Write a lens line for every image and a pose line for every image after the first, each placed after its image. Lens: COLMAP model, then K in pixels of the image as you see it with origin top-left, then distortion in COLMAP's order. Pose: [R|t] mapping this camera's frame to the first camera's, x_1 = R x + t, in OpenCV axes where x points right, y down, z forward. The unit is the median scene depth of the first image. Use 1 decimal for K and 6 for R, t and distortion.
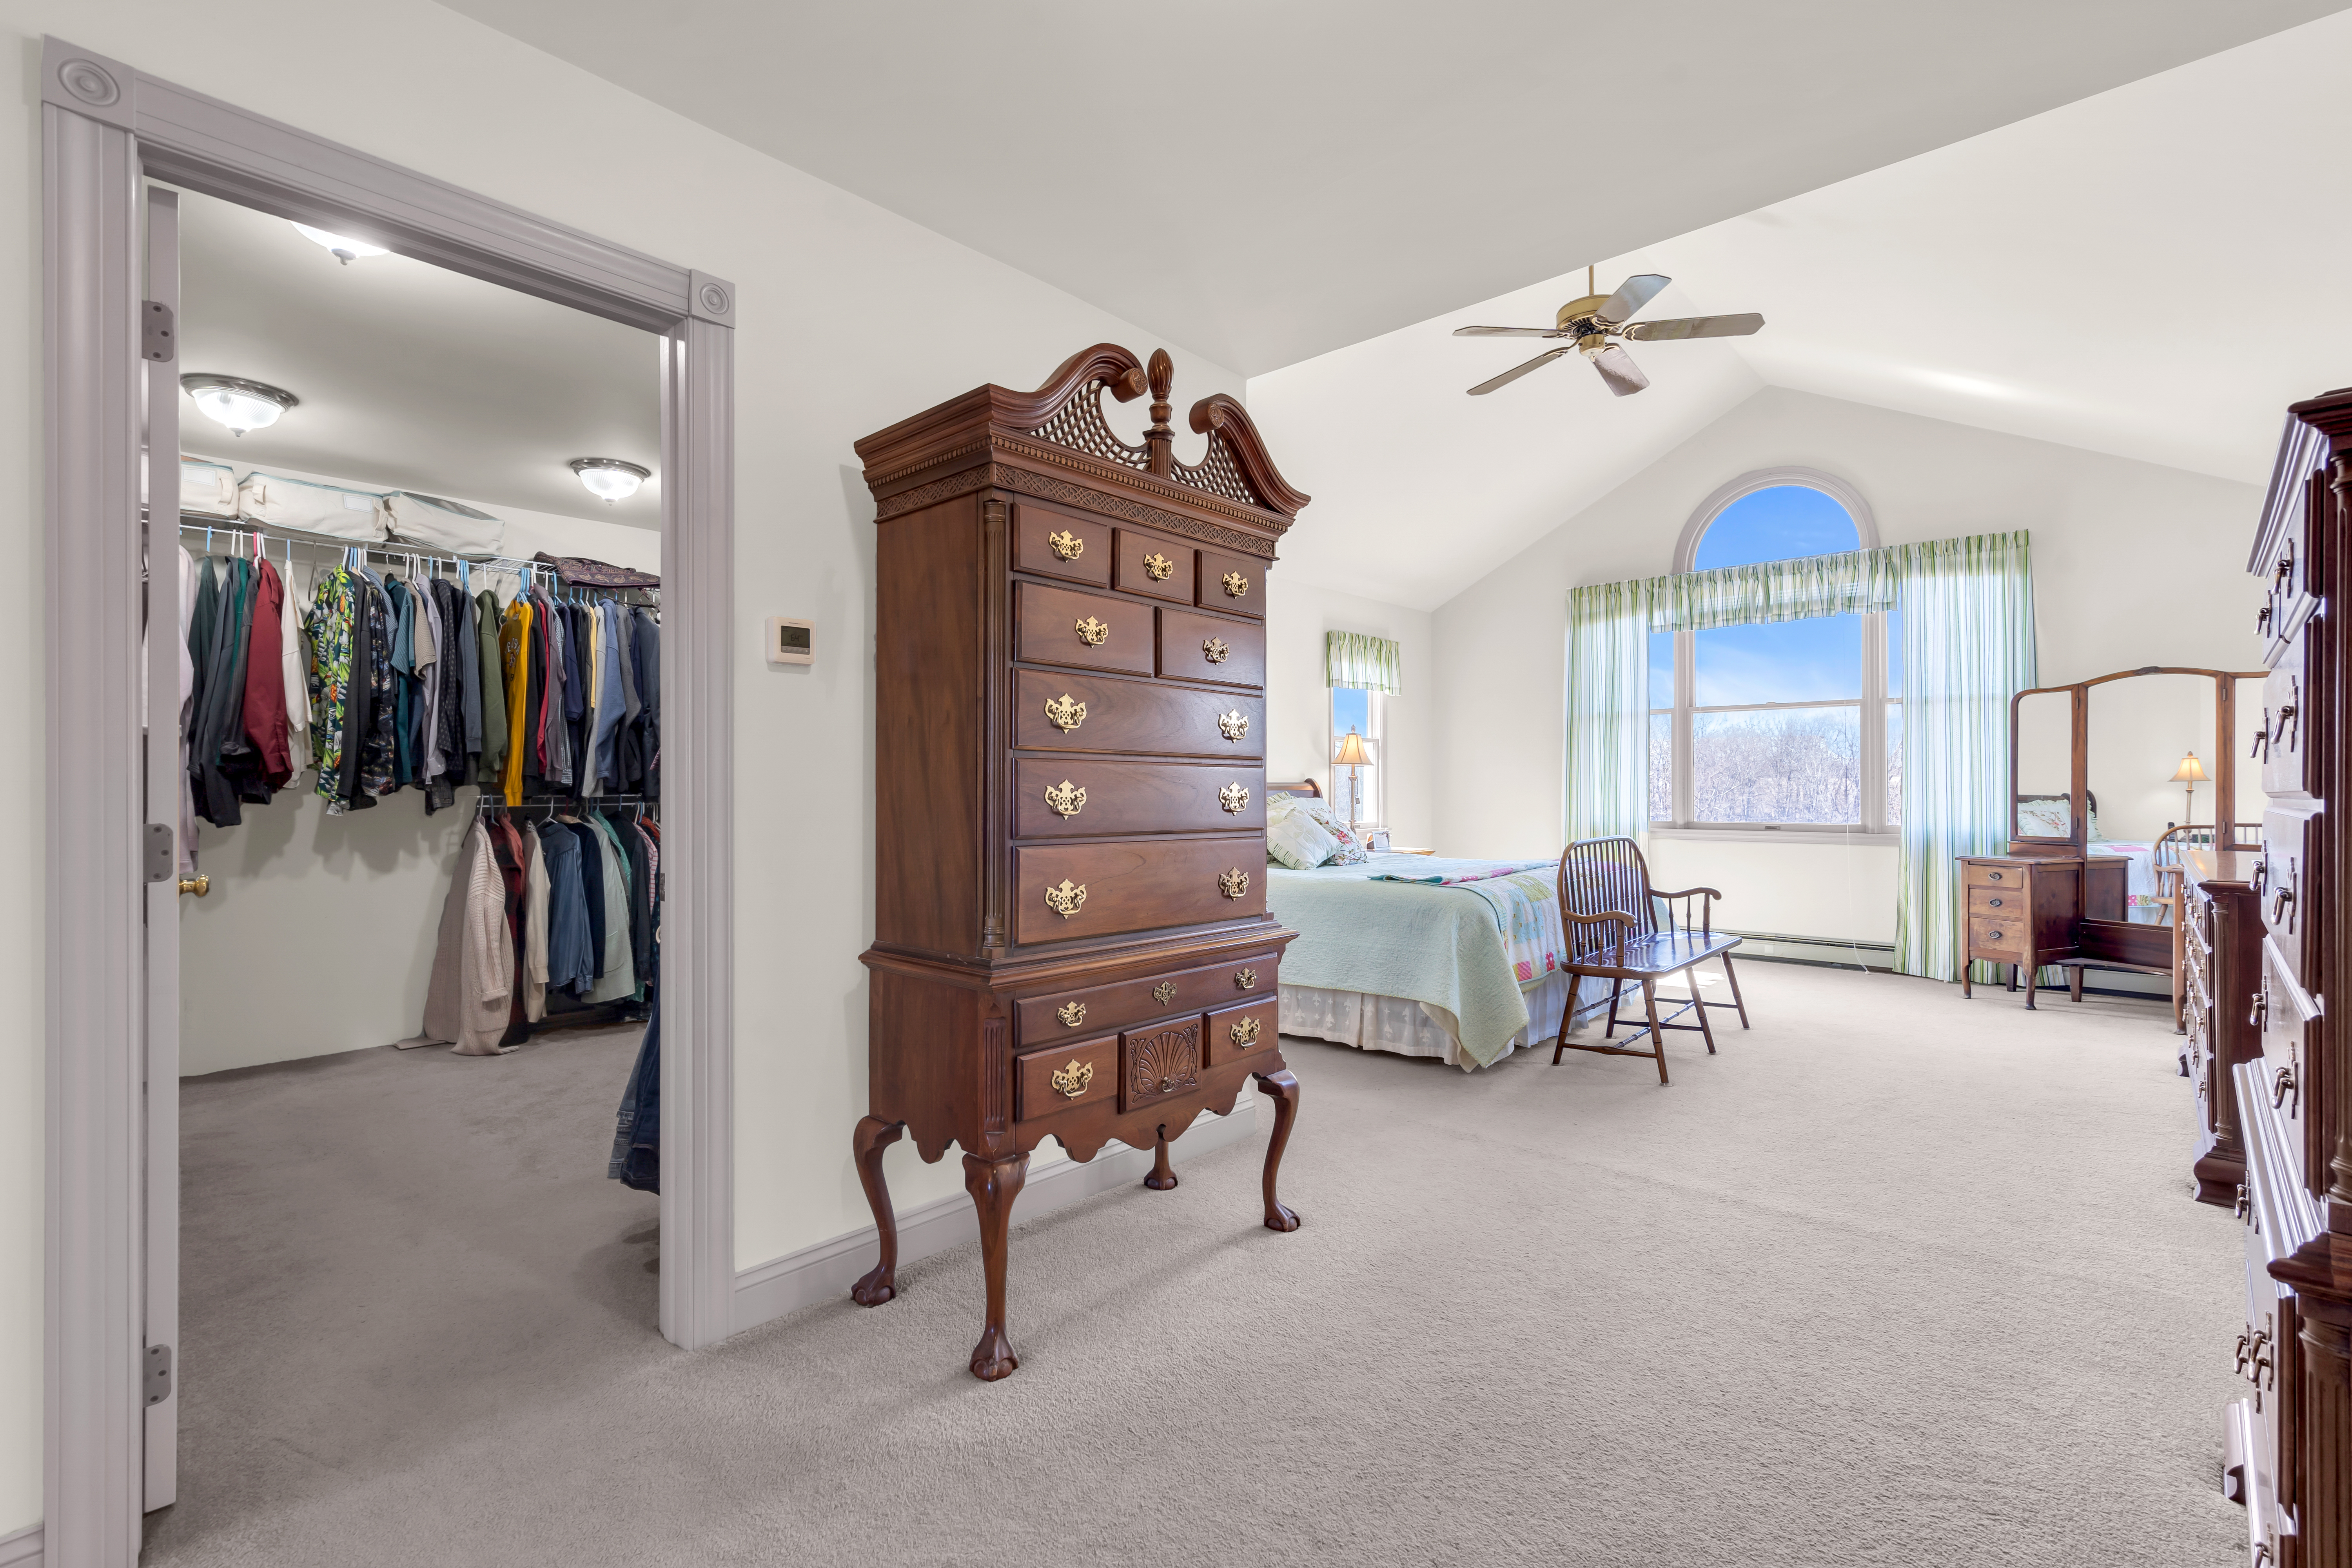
lens RADIAL K [[1070.3, 0, 1173.9], [0, 1070.3, 783.6], [0, 0, 1]] dist [0.000588, -0.001455]
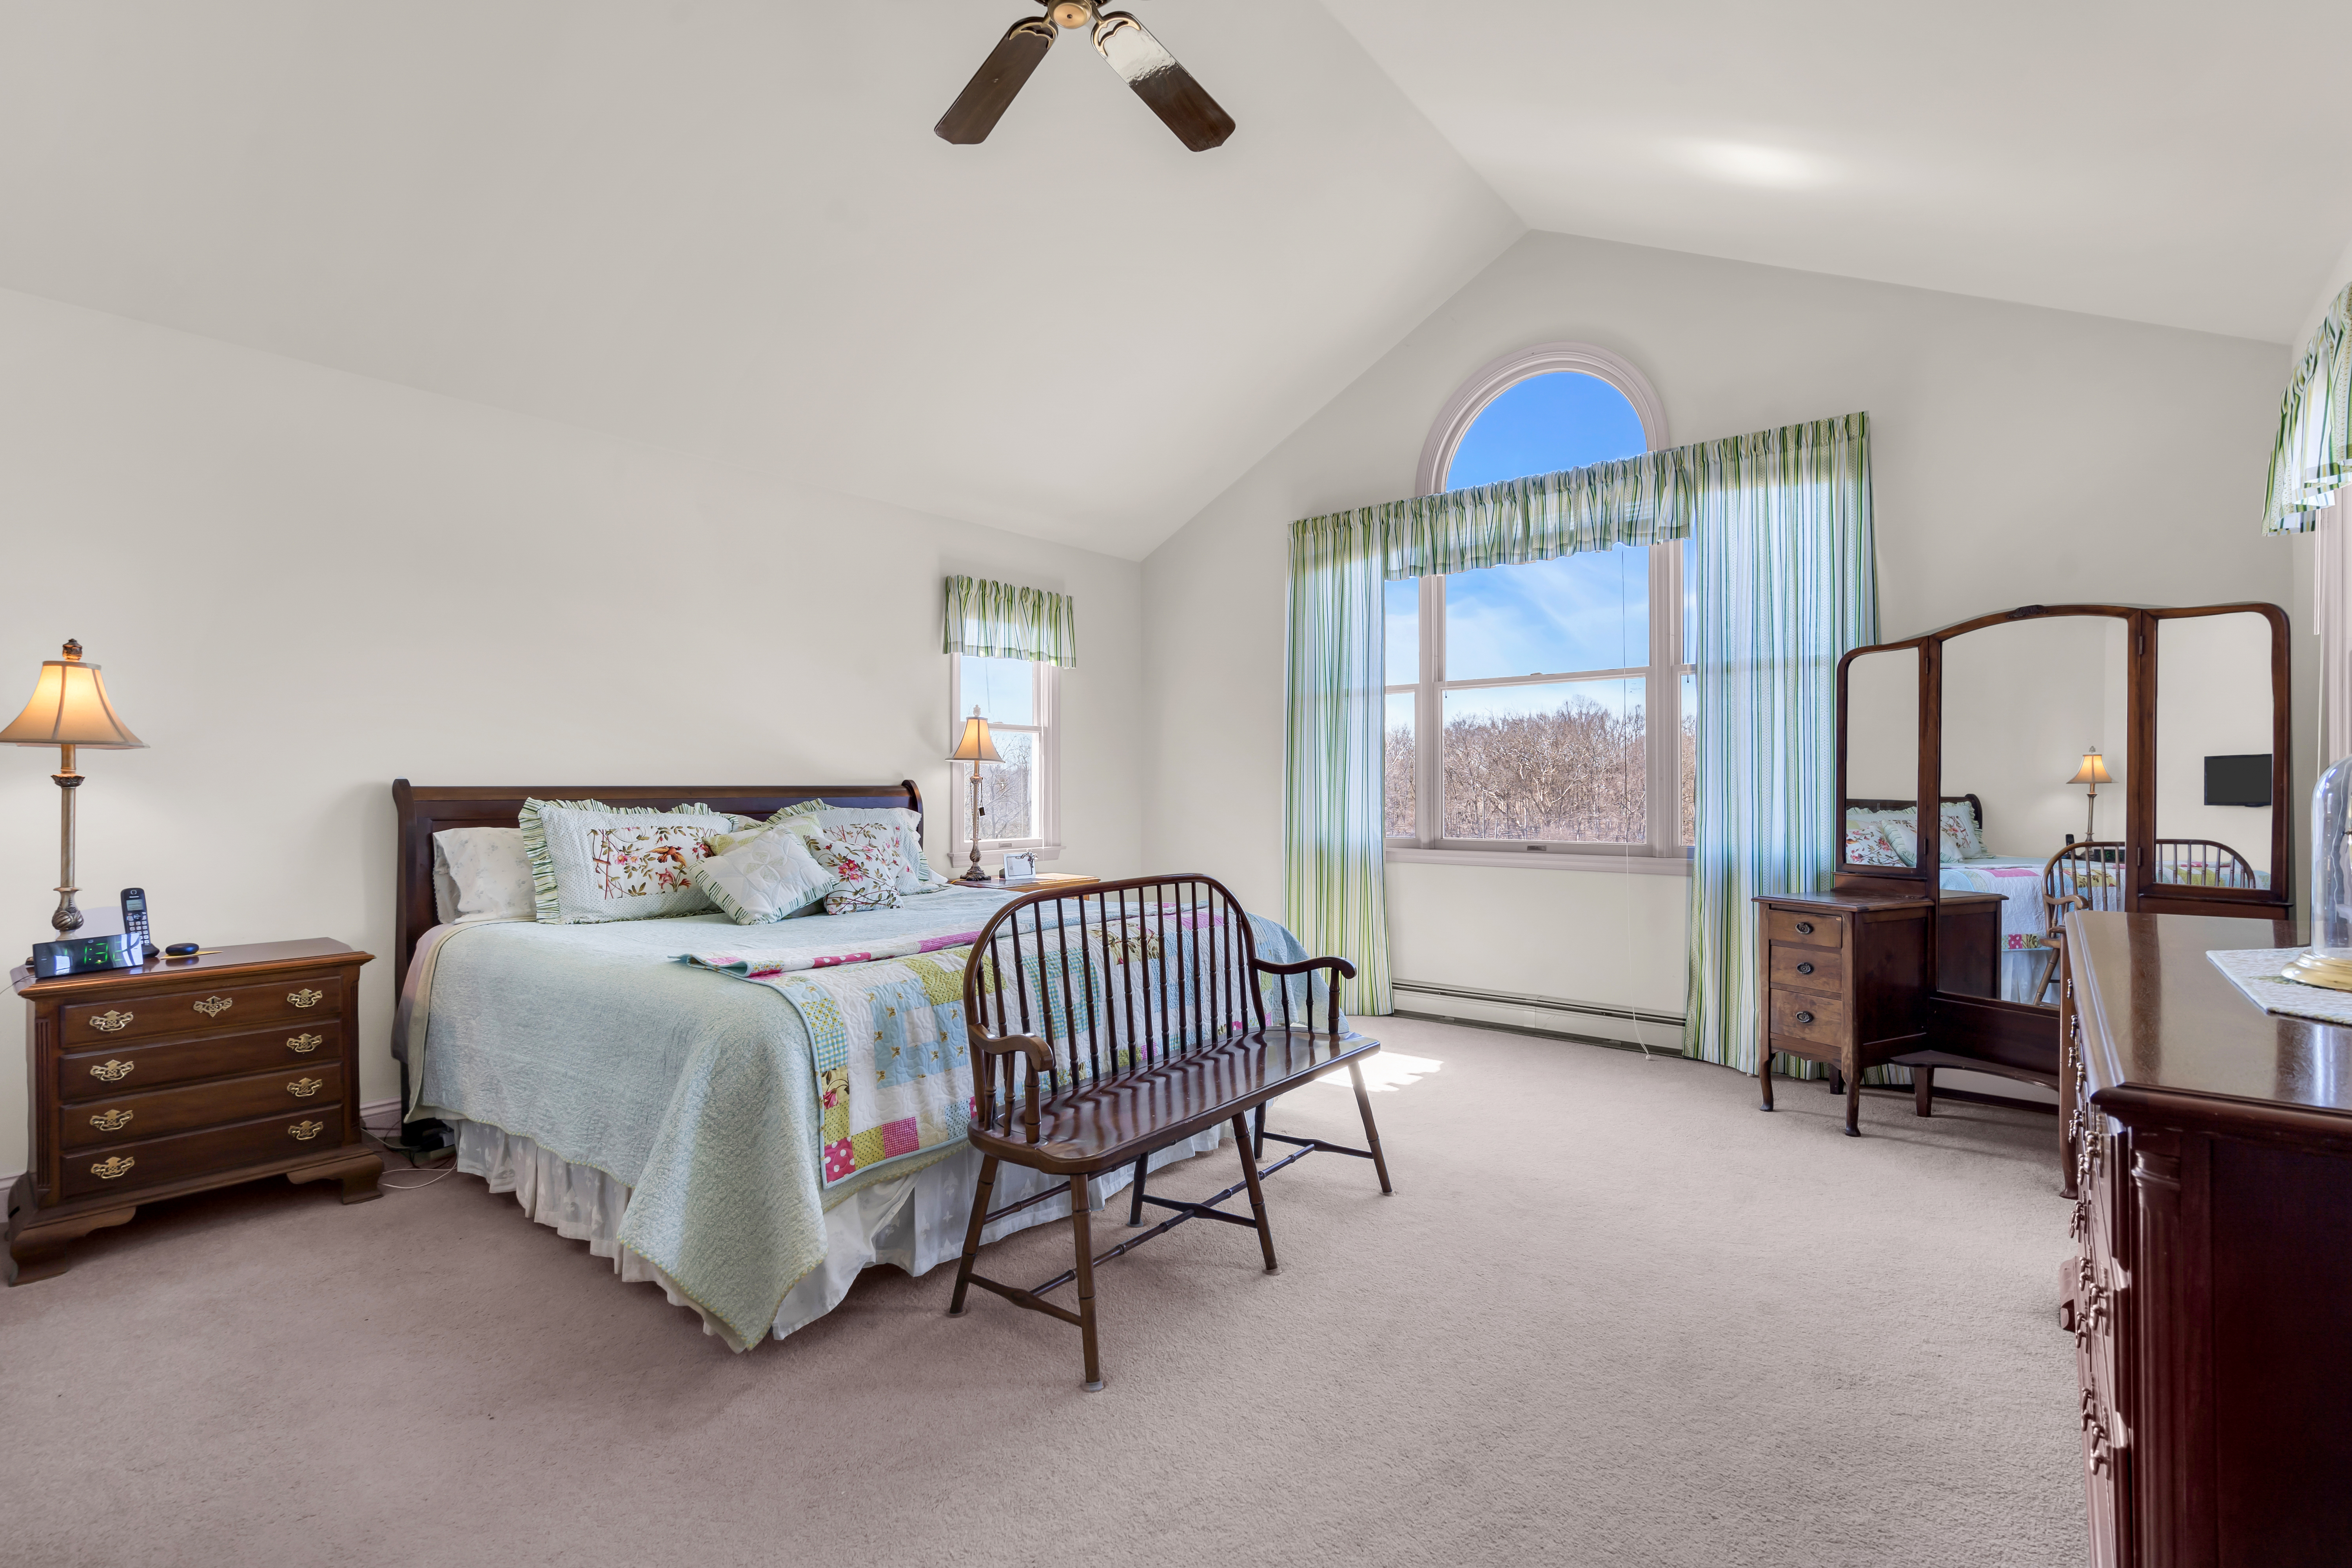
lens RADIAL K [[1070.3, 0, 1178.5], [0, 1070.3, 794.4], [0, 0, 1]] dist [0.000588, -0.001455]
pose [[0.998689, -0.001819, 0.051165, 0.318750], [0.001390, 0.999964, 0.008428, -0.001500], [-0.051178, -0.008346, 0.998655, 0.331496]]
